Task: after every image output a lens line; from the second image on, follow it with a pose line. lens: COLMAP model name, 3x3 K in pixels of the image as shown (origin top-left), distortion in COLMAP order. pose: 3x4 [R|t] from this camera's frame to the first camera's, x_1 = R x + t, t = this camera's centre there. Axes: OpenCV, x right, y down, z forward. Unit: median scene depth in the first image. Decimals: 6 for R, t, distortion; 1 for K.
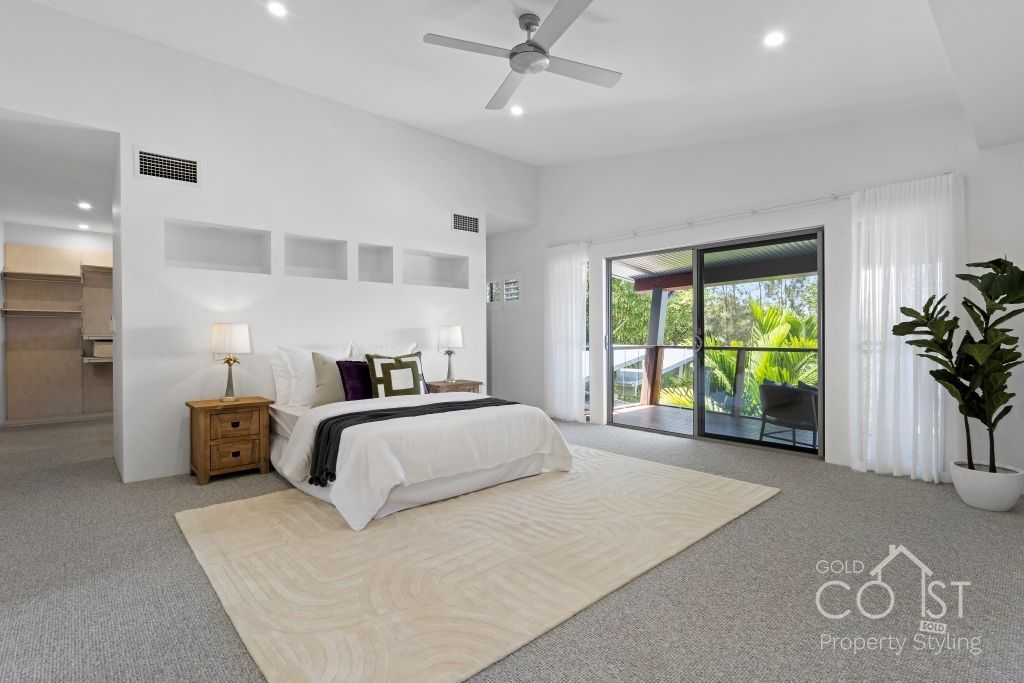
lens RADIAL K [[483.6, 0, 512.0], [0, 483.6, 340.8], [0, 0, 1]] dist [0.000728, -0.000232]
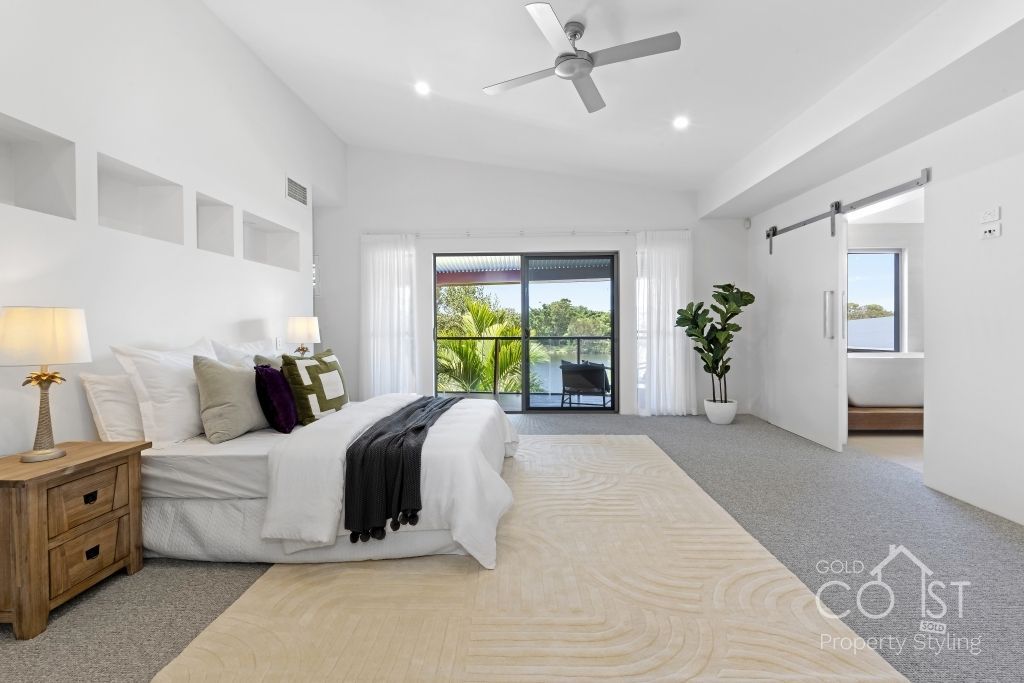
lens RADIAL K [[451.2, 0, 512.2], [0, 451.2, 332.3], [0, 0, 1]] dist [-0.002064, -0.001583]
pose [[0.696132, -0.011682, 0.717819, -0.586802], [0.013489, 0.999904, 0.003192, -0.003408], [-0.717787, 0.007461, 0.696222, 0.314417]]
